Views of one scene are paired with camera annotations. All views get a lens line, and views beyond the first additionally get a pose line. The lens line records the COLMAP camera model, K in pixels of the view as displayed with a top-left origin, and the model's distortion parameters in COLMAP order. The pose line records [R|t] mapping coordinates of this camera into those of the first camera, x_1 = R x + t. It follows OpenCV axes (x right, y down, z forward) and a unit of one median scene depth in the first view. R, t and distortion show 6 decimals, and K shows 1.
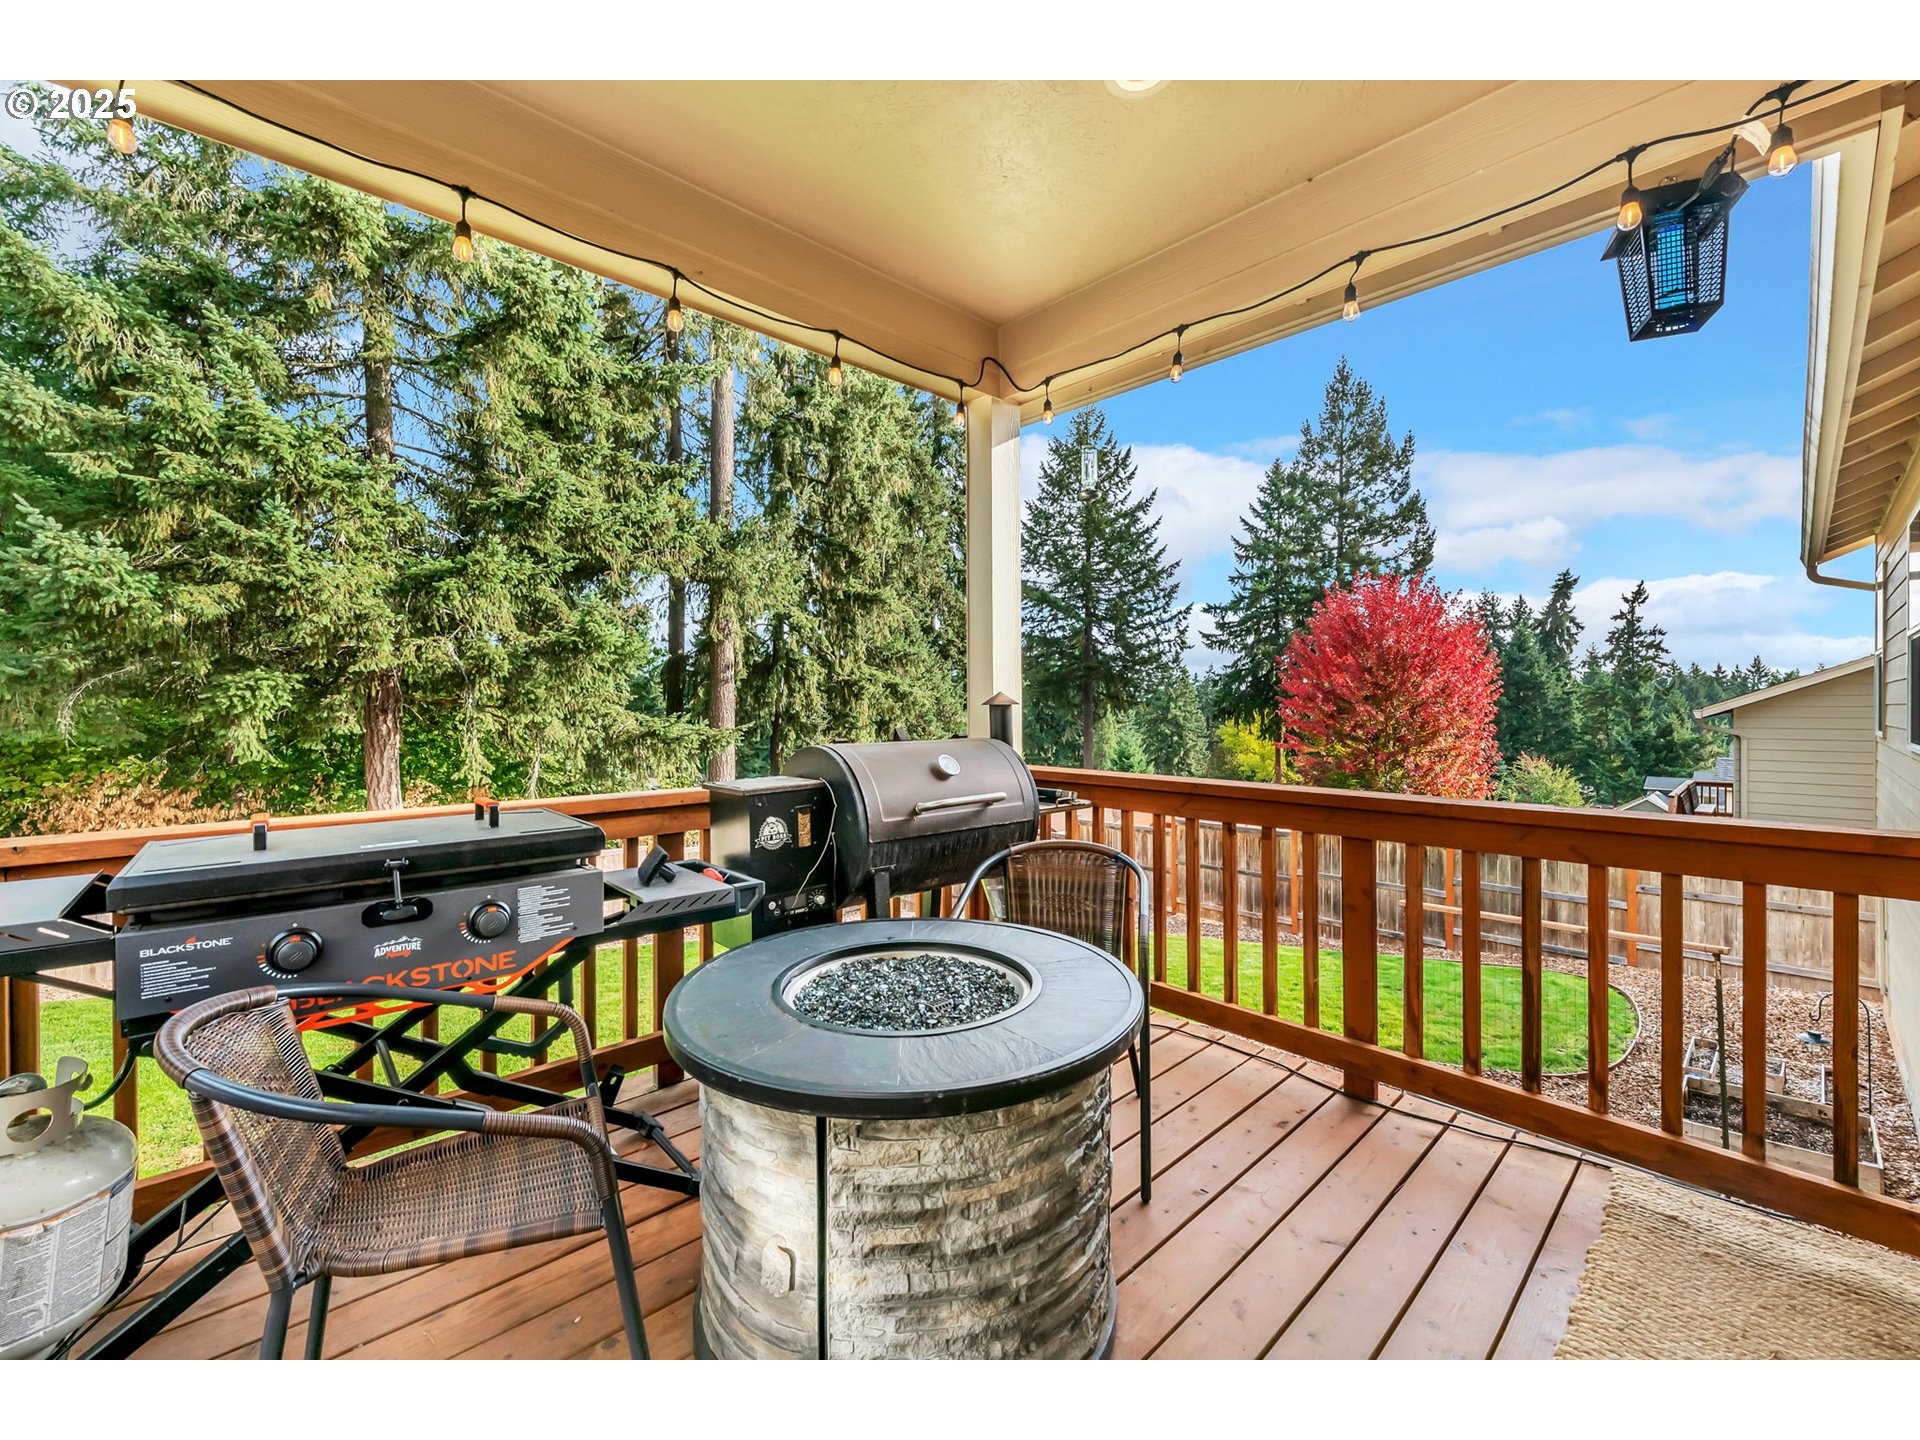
lens RADIAL K [[783.2, 0, 956.8], [0, 783.2, 714.6], [0, 0, 1]] dist [-0.001021, -0.004498]
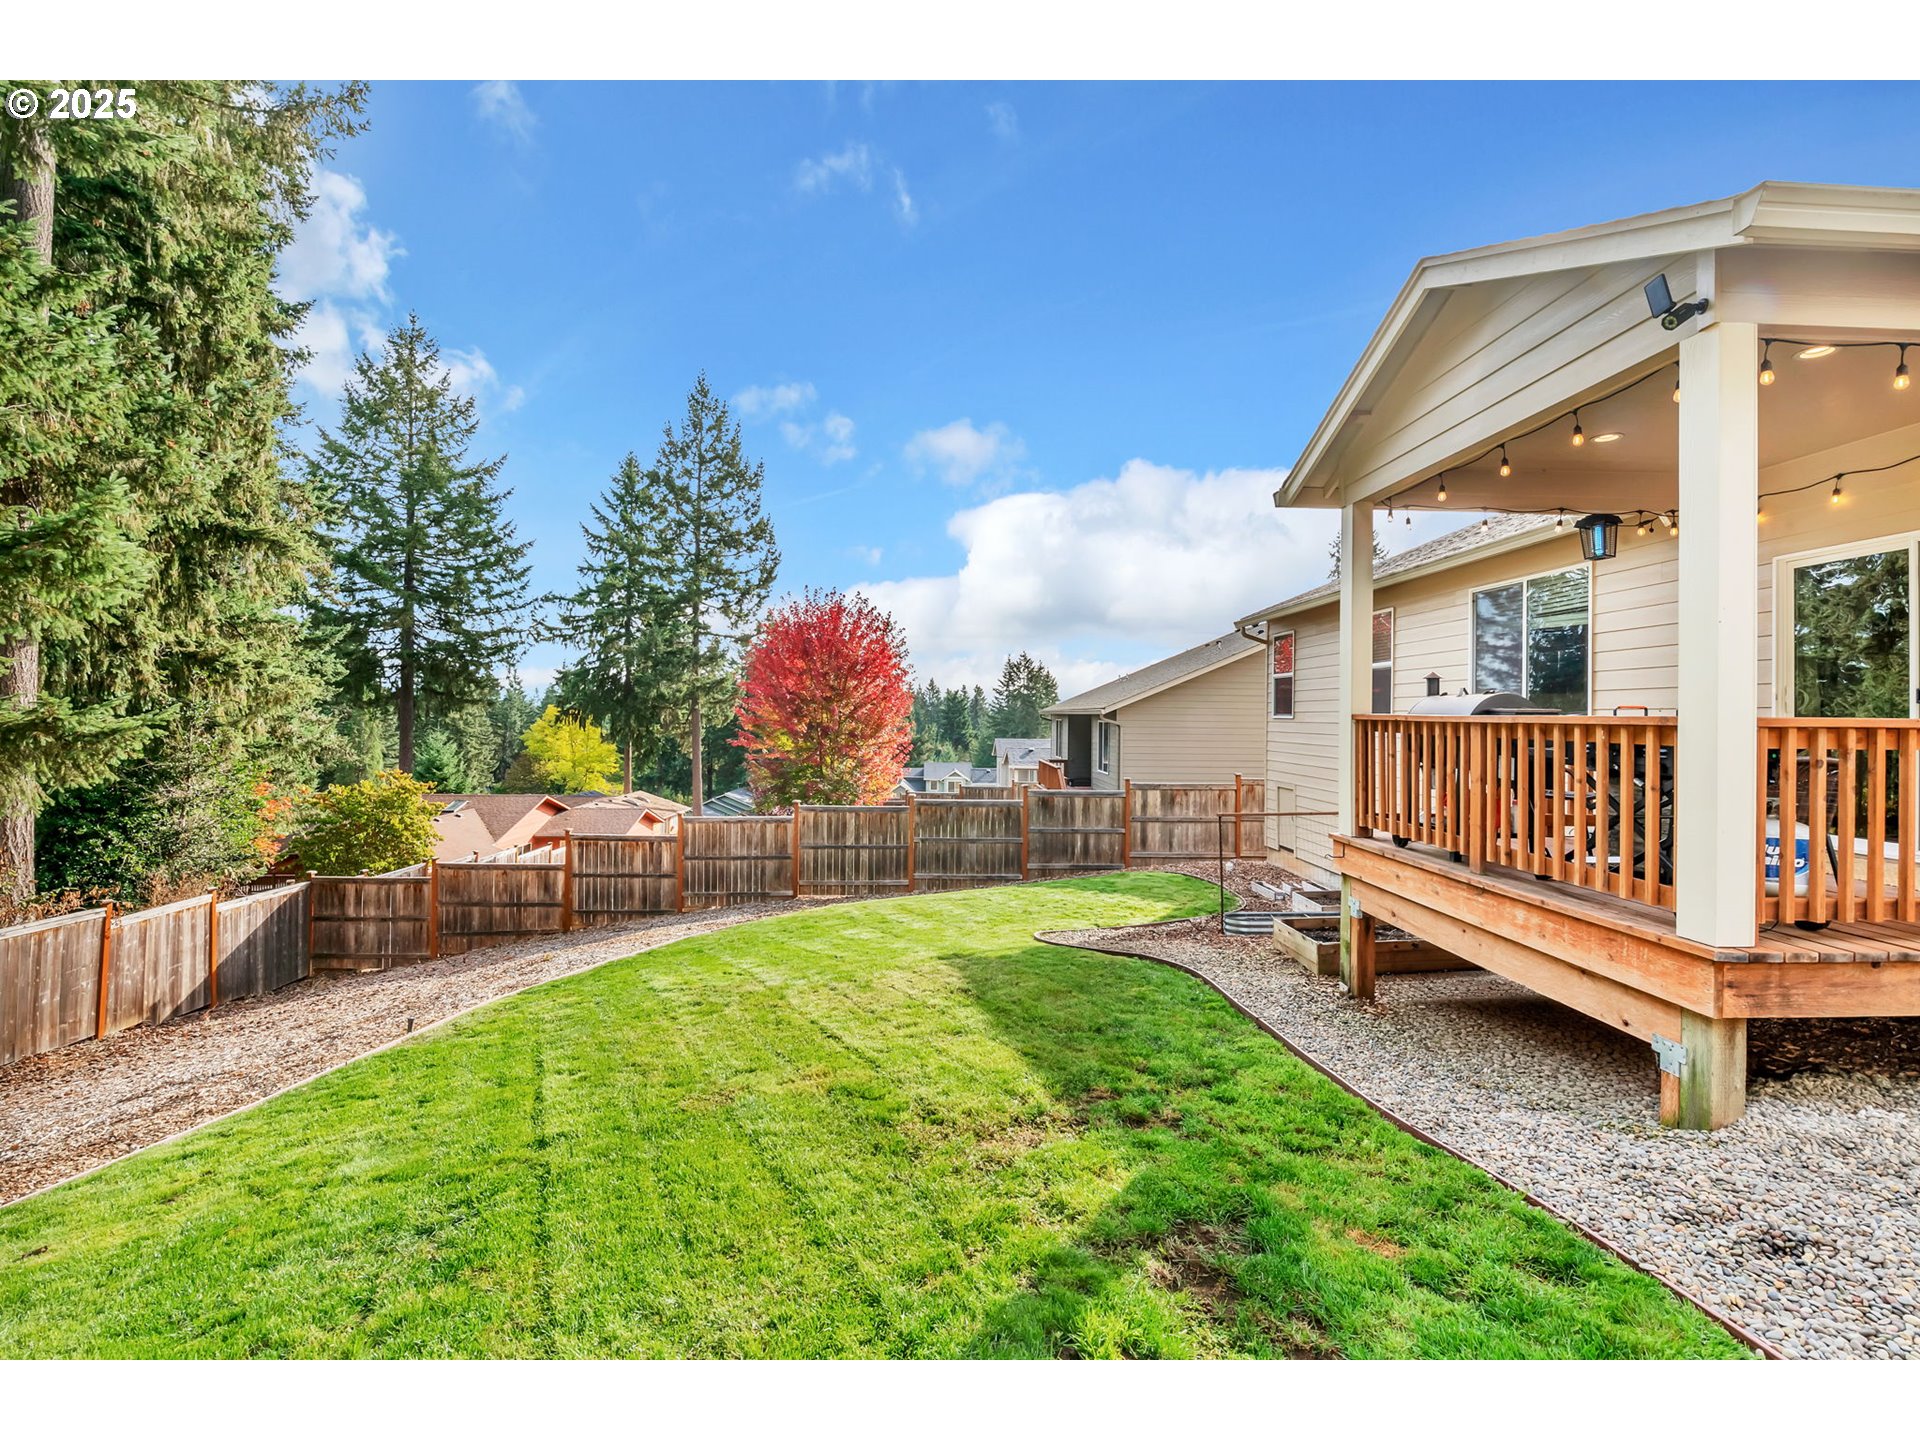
lens RADIAL K [[834.6, 0, 960.3], [0, 834.6, 710.3], [0, 0, 1]] dist [0.001240, -0.004421]
pose [[0.659000, 0.014368, 0.752005, -0.101633], [-0.005407, 0.999882, -0.014366, 0.004670], [-0.752123, 0.005401, 0.659000, 0.022868]]
